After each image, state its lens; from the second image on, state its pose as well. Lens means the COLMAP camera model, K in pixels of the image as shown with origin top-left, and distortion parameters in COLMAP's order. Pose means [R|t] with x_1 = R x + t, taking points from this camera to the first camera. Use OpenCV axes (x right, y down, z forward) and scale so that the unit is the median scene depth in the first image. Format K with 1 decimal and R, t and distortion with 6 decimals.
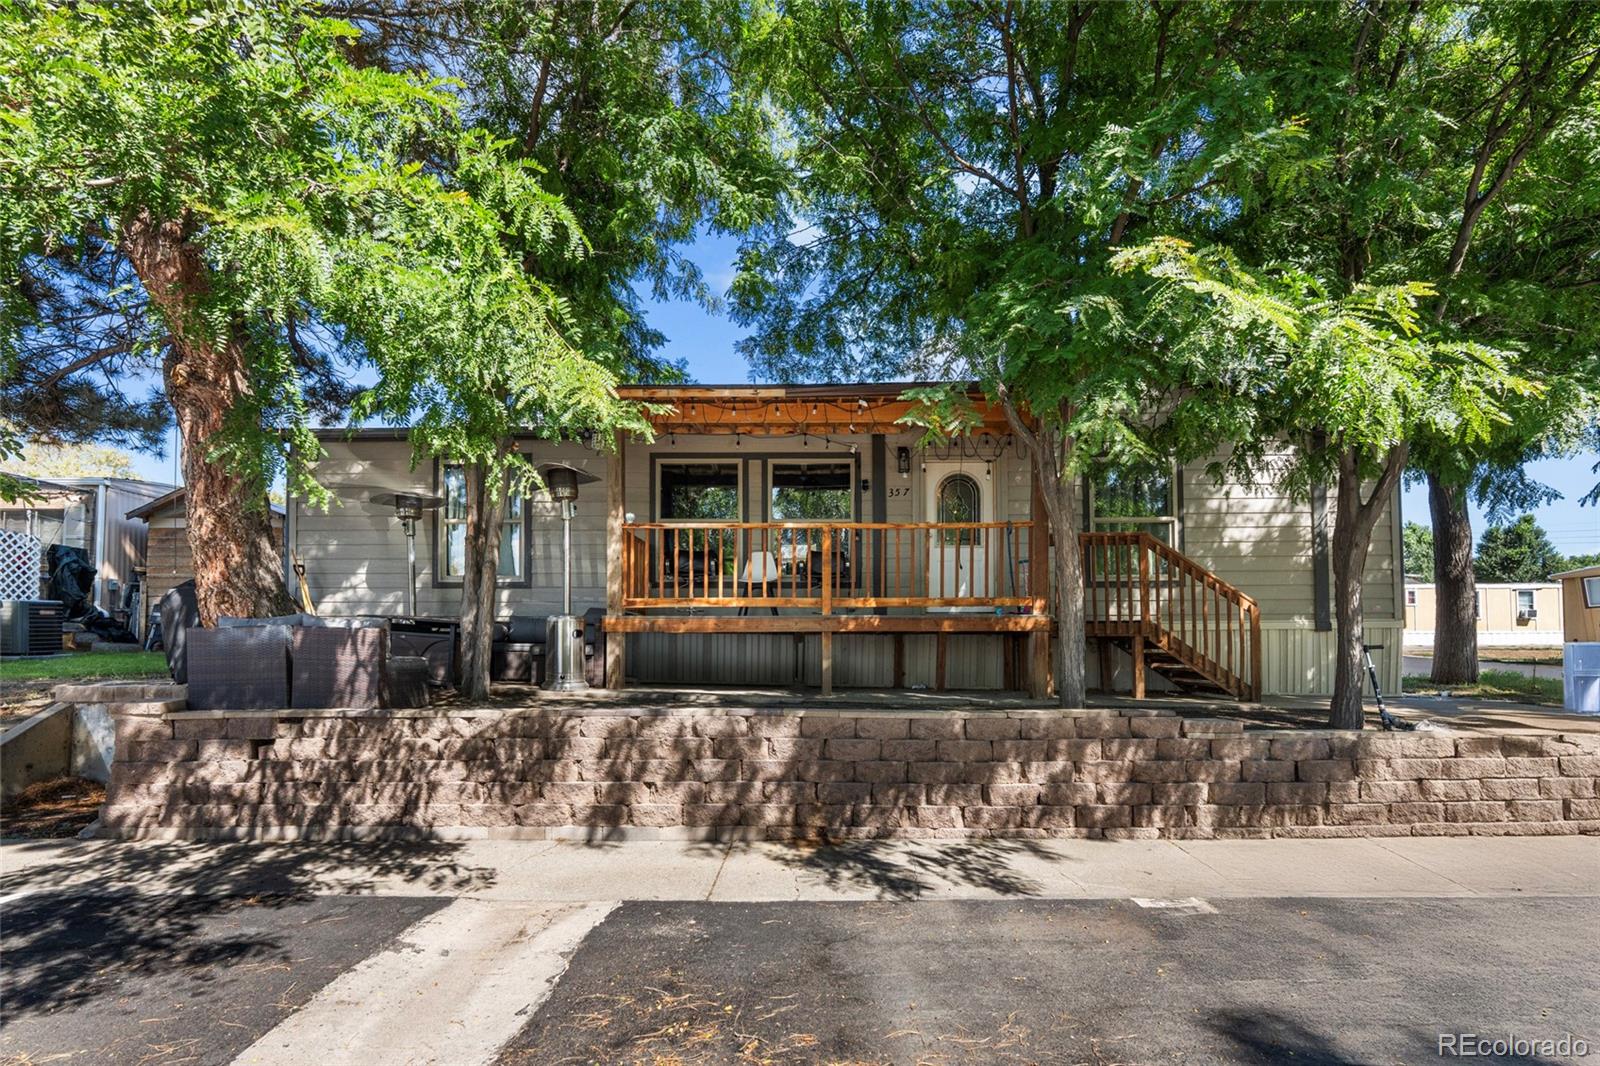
lens RADIAL K [[711.2, 0, 823.7], [0, 711.2, 645.2], [0, 0, 1]] dist [-0.008127, -0.000681]
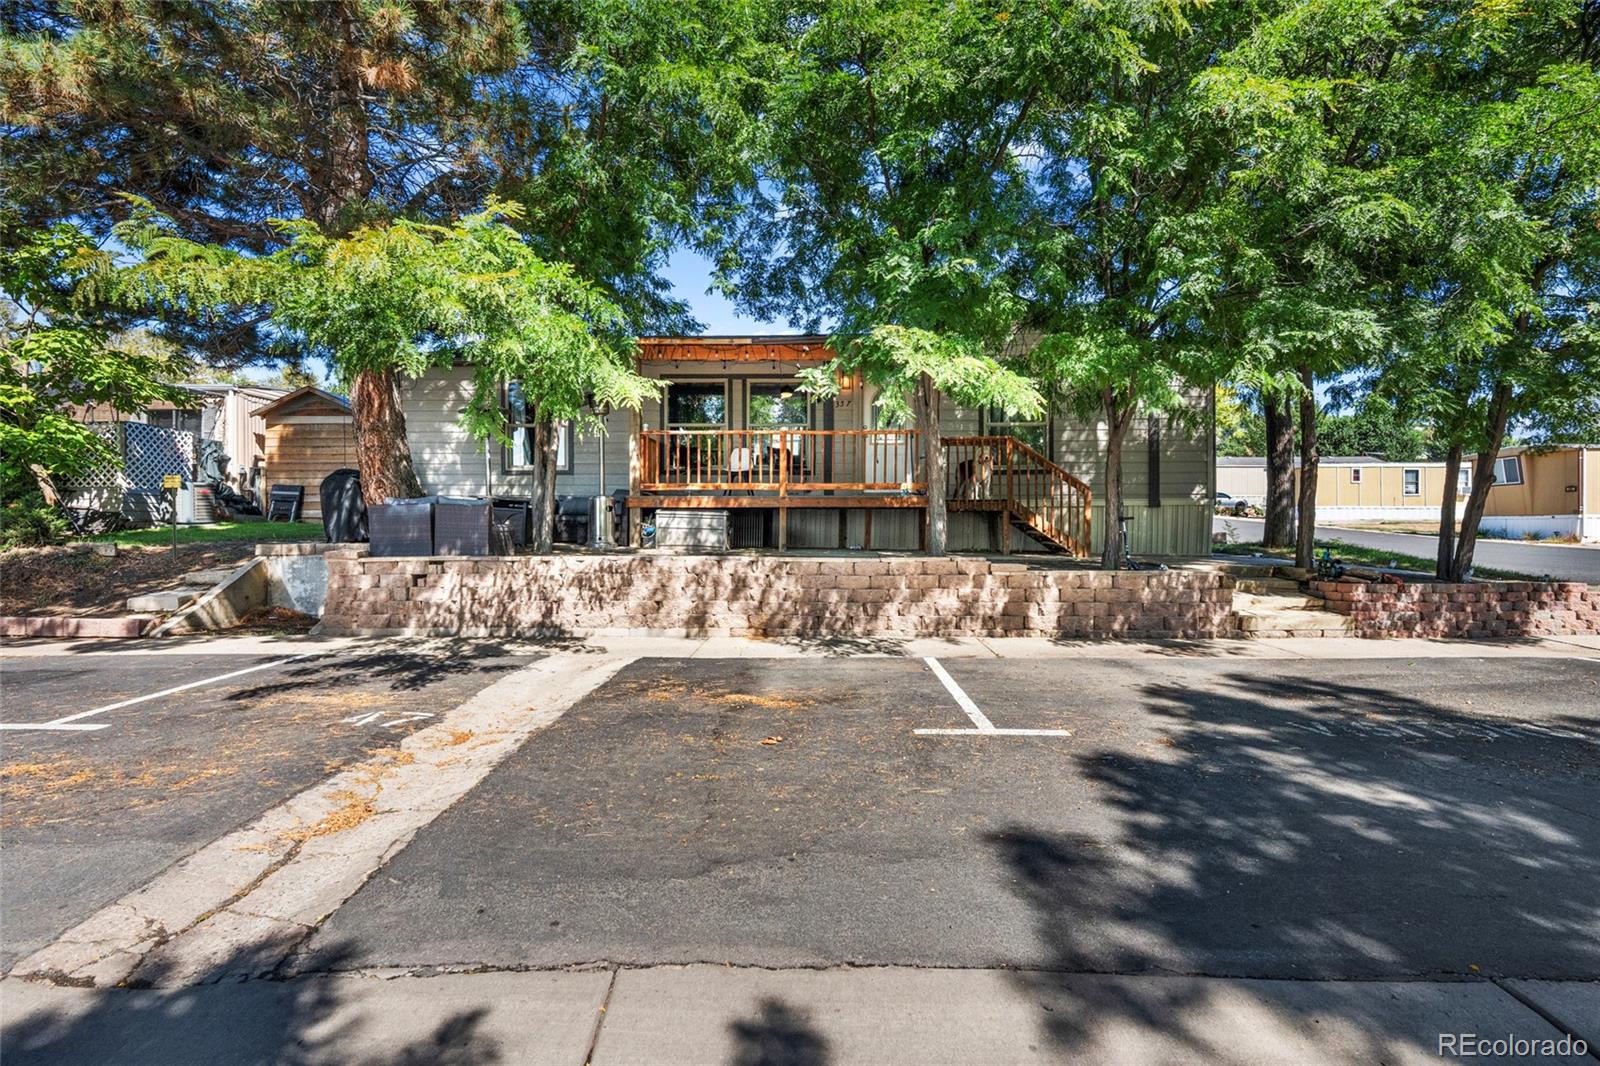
lens RADIAL K [[711.2, 0, 797.1], [0, 711.2, 524.5], [0, 0, 1]] dist [-0.008127, -0.000681]
pose [[0.998588, 0.002370, -0.053071, 0.090283], [-0.002069, 0.999981, 0.005725, 0.005799], [0.053084, -0.005607, 0.998574, -0.343293]]
